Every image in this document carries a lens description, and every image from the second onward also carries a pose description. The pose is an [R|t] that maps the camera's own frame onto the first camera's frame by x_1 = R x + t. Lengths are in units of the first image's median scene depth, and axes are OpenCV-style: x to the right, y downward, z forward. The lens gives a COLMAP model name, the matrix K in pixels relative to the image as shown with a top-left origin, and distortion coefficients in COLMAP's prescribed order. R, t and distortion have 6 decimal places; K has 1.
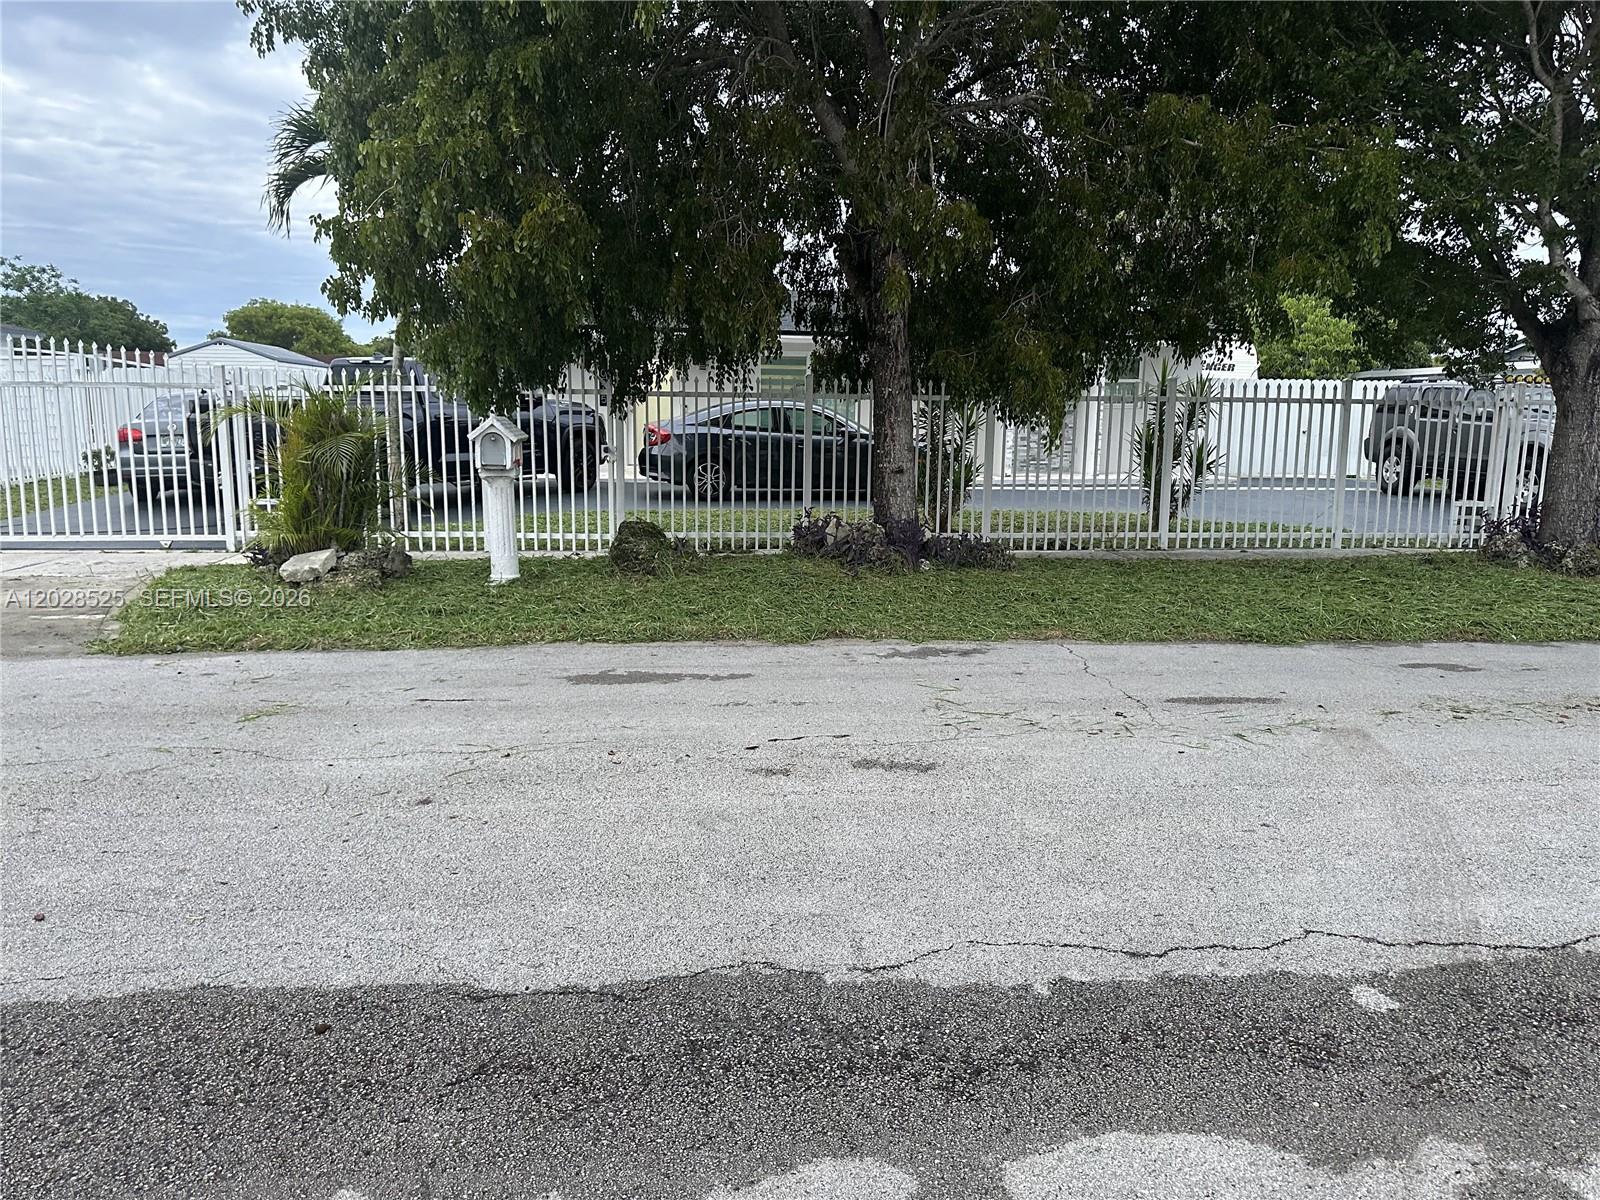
lens RADIAL K [[1116.9, 0, 800.0], [0, 1116.9, 600.0], [0, 0, 1]] dist [0.054594, -0.062094]
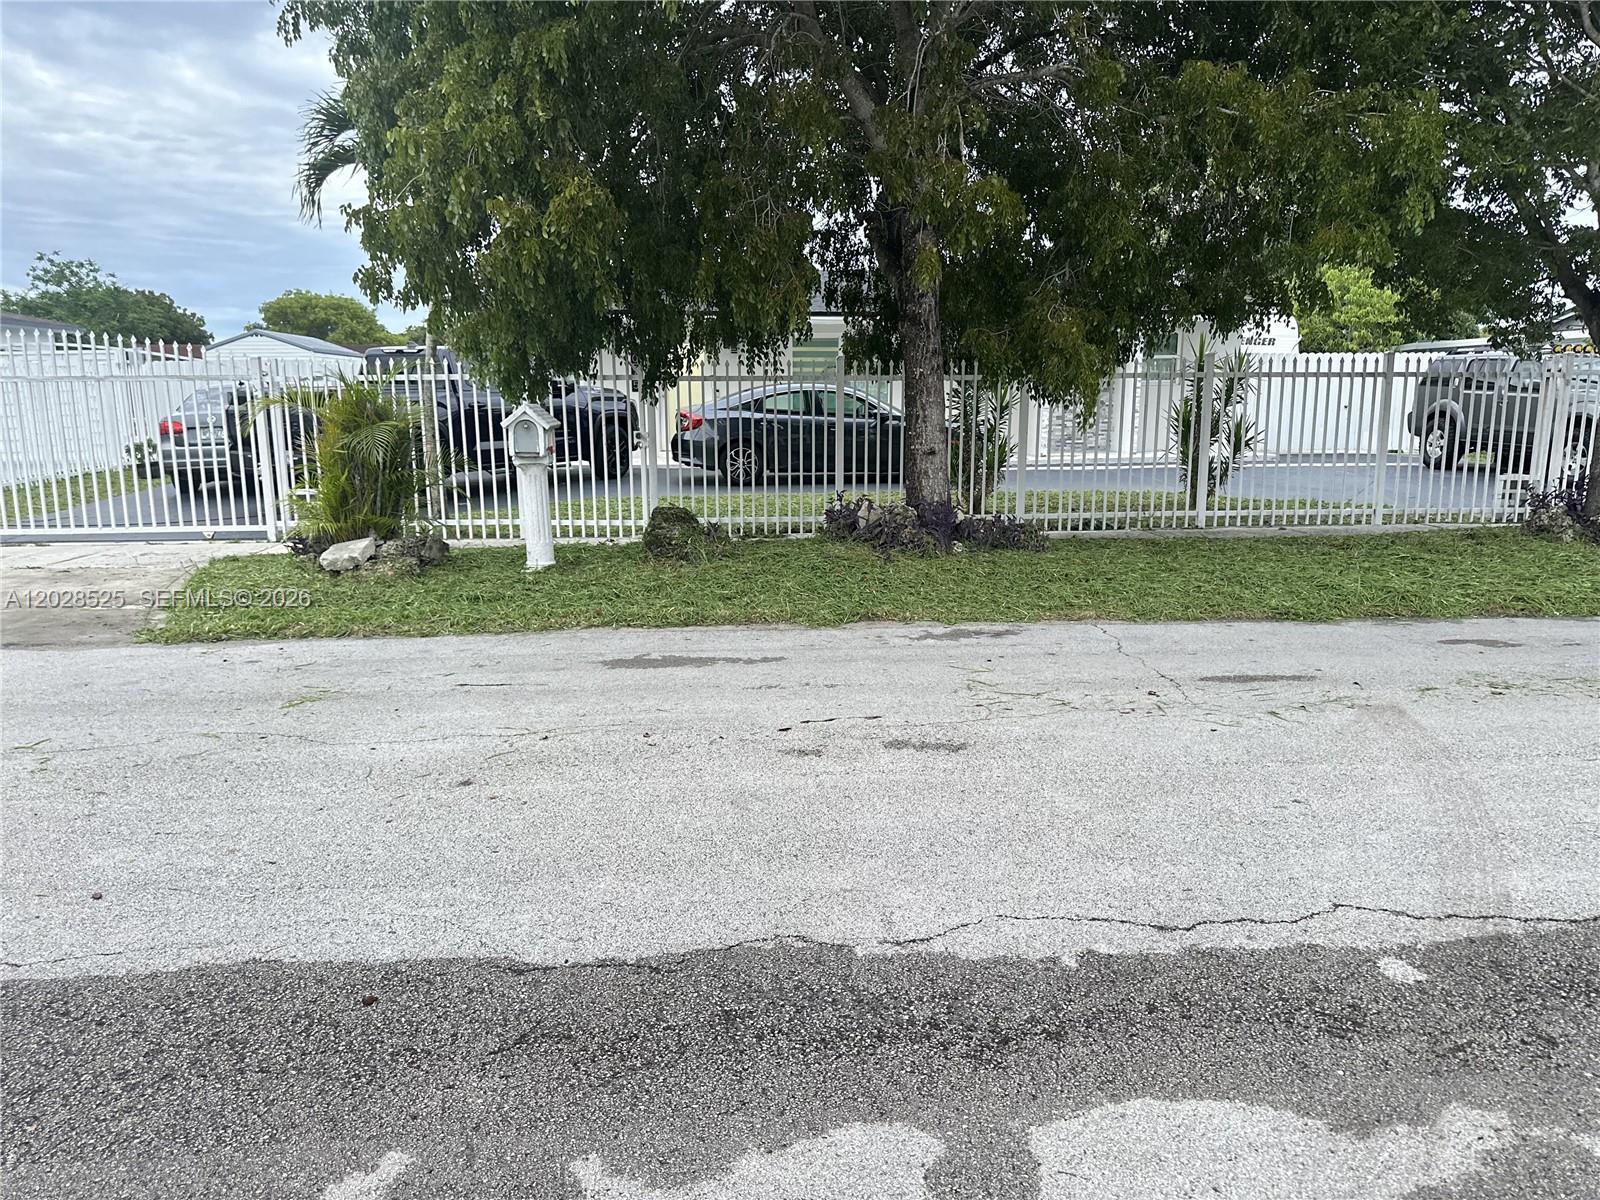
lens RADIAL K [[1116.1, 0, 804.8], [0, 1116.1, 620.2], [0, 0, 1]] dist [0.056023, -0.063491]
pose [[0.999569, -0.010337, -0.027475, 0.001981], [0.011218, 0.999422, 0.032081, 0.000727], [0.027128, -0.032376, 0.999108, -0.002703]]
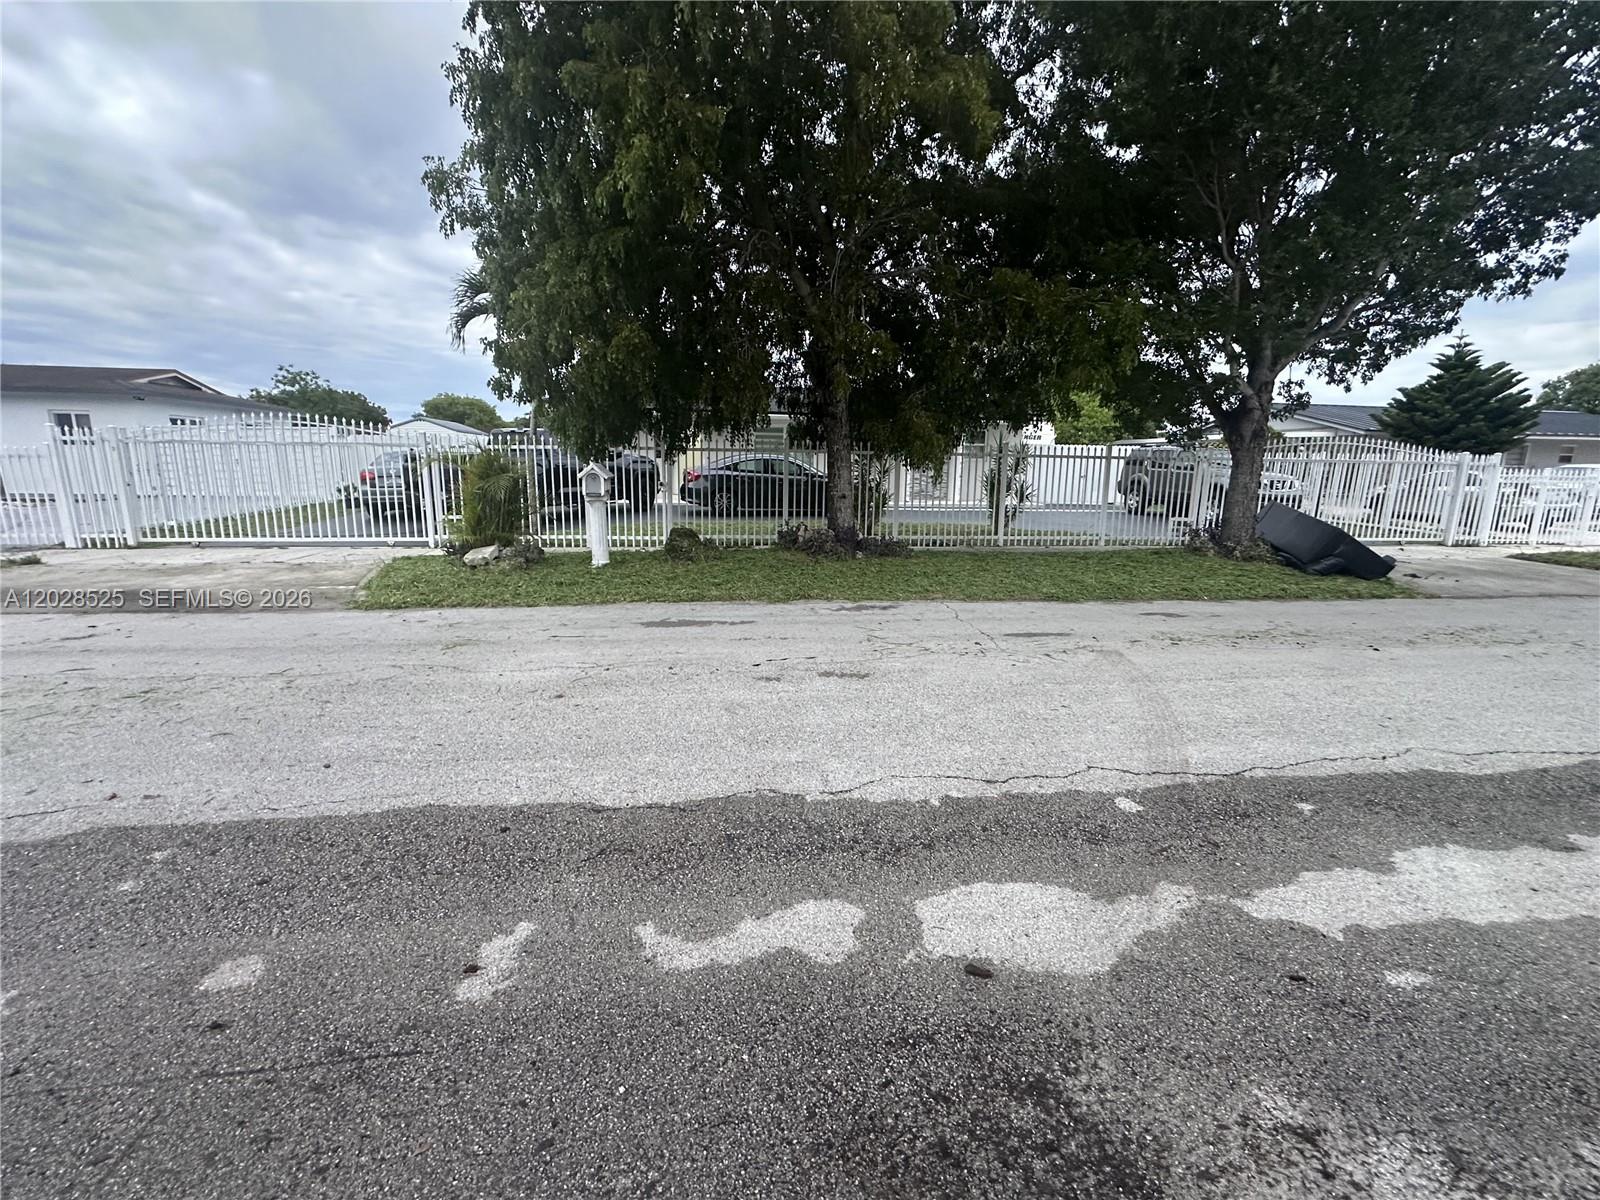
lens RADIAL K [[681.3, 0, 797.8], [0, 681.3, 602.2], [0, 0, 1]] dist [-0.000238, 0.000569]
pose [[0.999595, -0.002382, 0.028375, -0.005114], [0.001403, 0.999405, 0.034474, 0.003101], [-0.028440, -0.034420, 0.999003, -0.000485]]
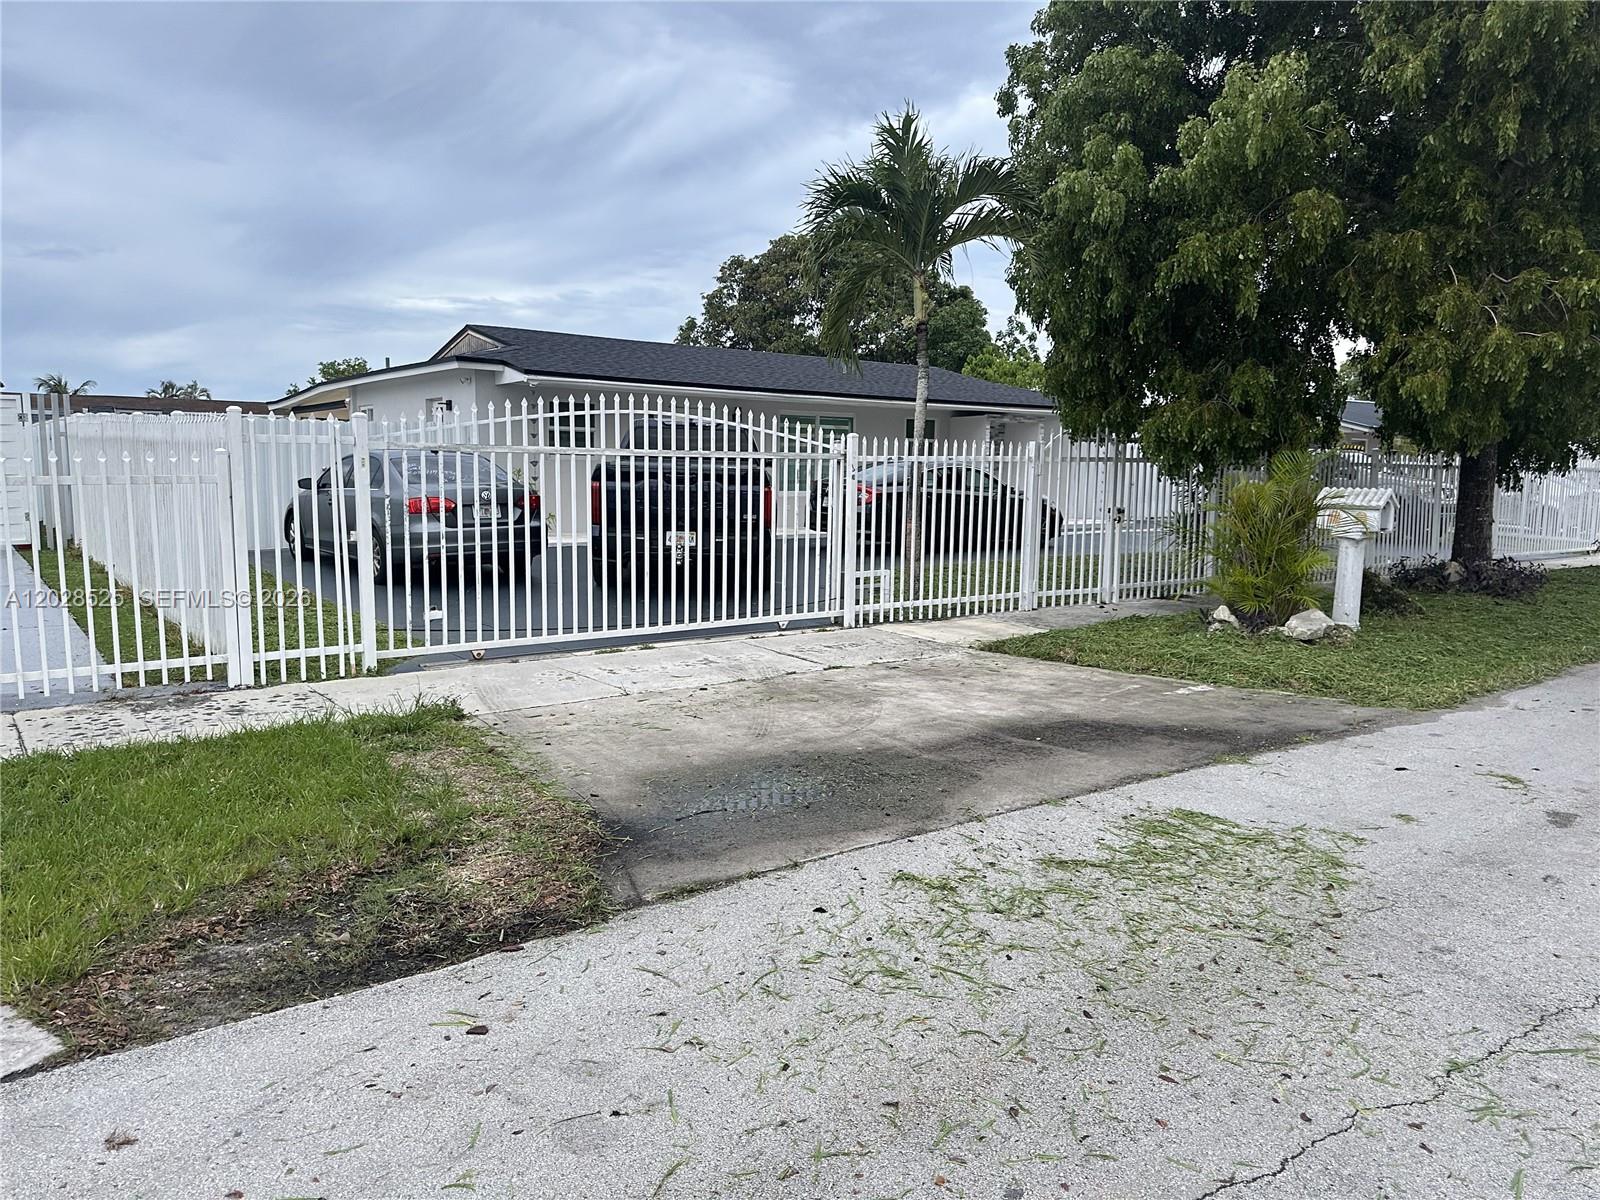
lens RADIAL K [[1116.9, 0, 800.0], [0, 1116.9, 600.0], [0, 0, 1]] dist [0.054594, -0.062094]
pose [[0.837403, -0.060505, 0.543227, -1.211302], [0.080547, 0.996664, -0.013157, -0.064910], [-0.540619, 0.054774, 0.839482, 0.247807]]
